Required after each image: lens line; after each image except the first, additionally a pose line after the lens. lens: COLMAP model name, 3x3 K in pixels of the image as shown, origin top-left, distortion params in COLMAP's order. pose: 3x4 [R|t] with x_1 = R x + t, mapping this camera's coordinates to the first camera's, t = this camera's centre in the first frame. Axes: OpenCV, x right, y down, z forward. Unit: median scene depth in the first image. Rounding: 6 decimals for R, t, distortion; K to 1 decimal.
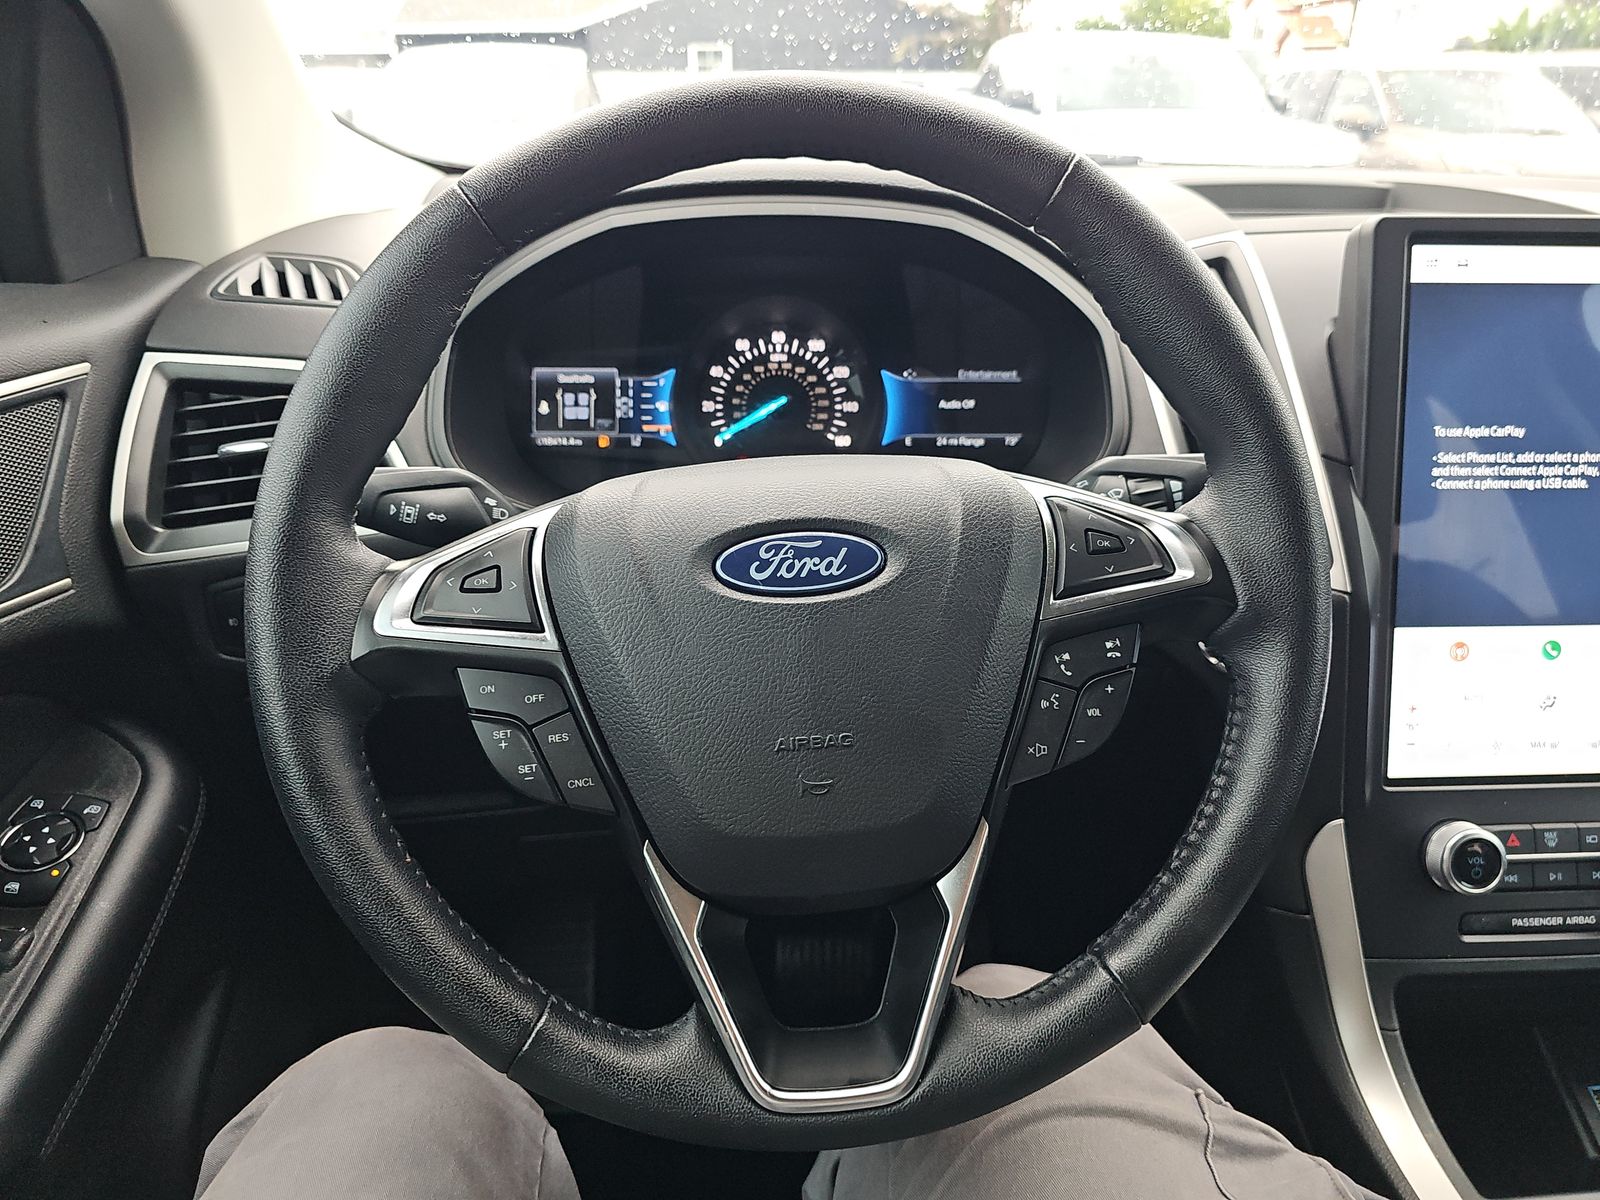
lens RADIAL K [[1065.7, 0, 813.5], [0, 1065.7, 589.6], [0, 0, 1]] dist [0.047850, -0.033693]
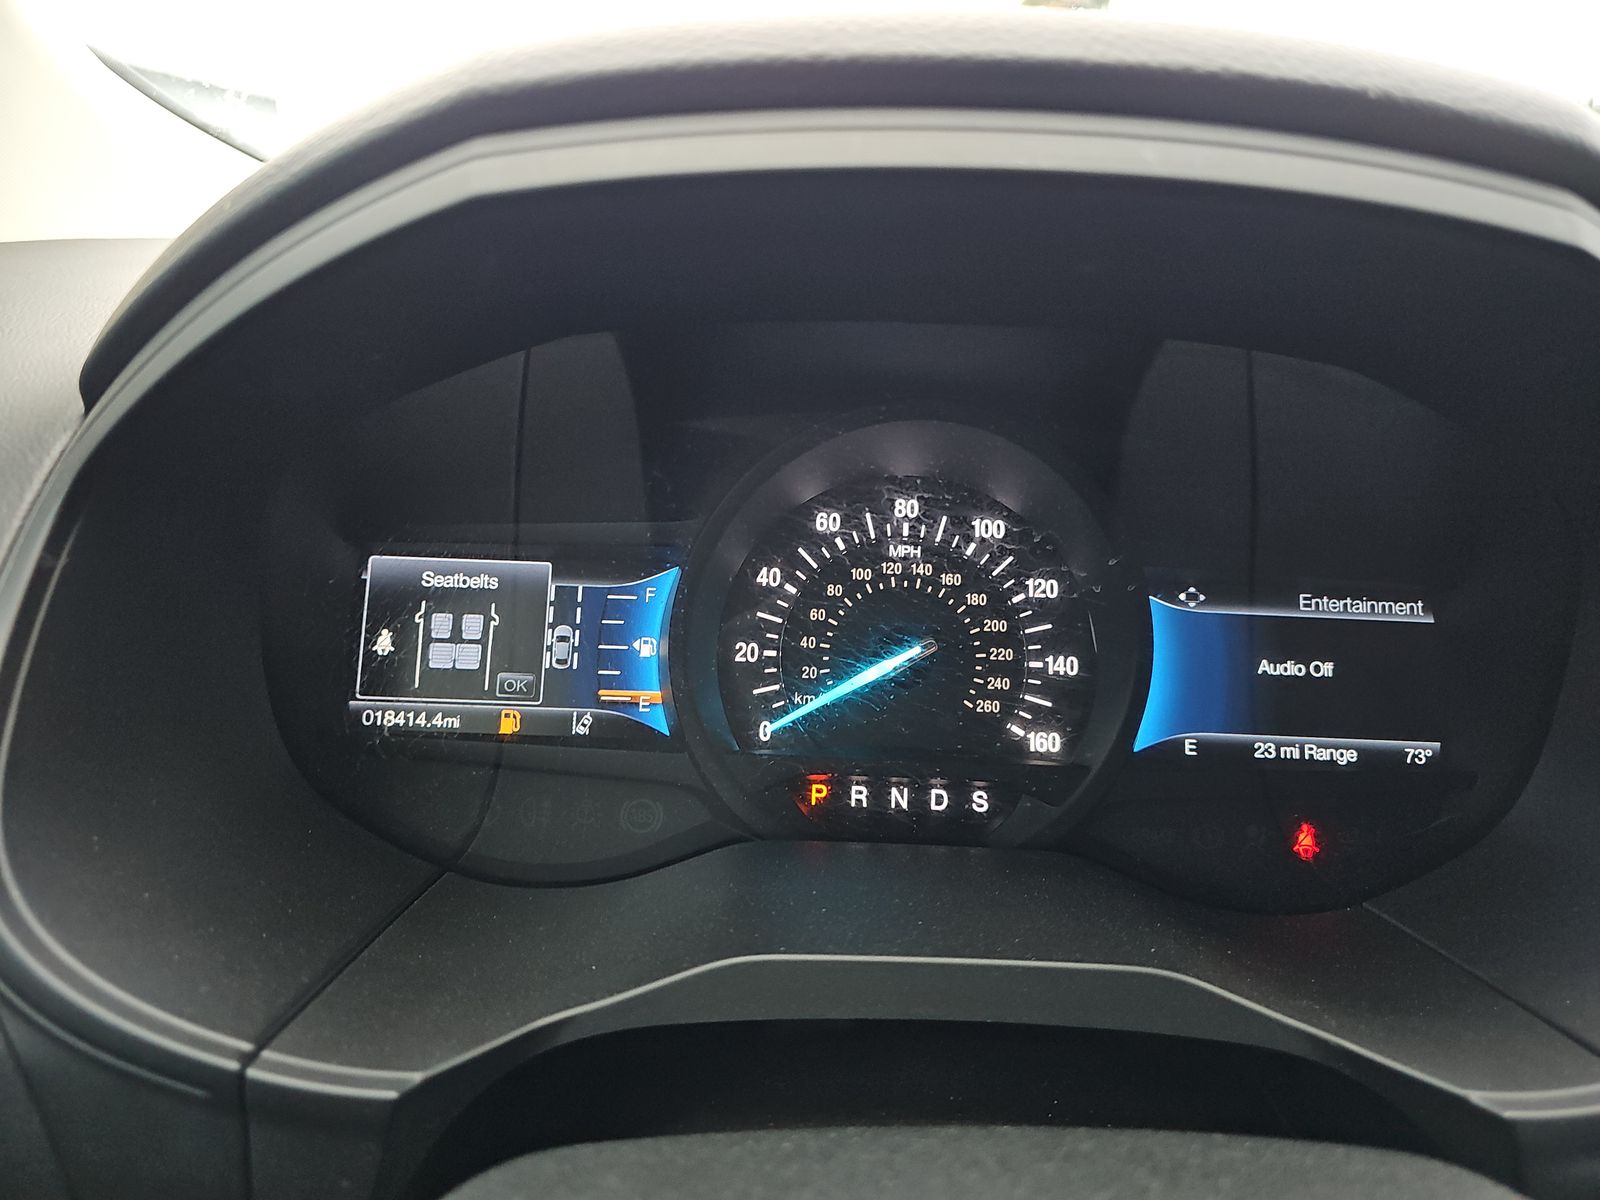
lens RADIAL K [[1065.7, 0, 802.6], [0, 1065.7, 581.8], [0, 0, 1]] dist [0.047850, -0.033693]
pose [[0.998984, 0.040660, -0.019416, -0.067732], [-0.042866, 0.990388, -0.131506, -0.143068], [0.013883, 0.132205, 0.991125, 0.550615]]
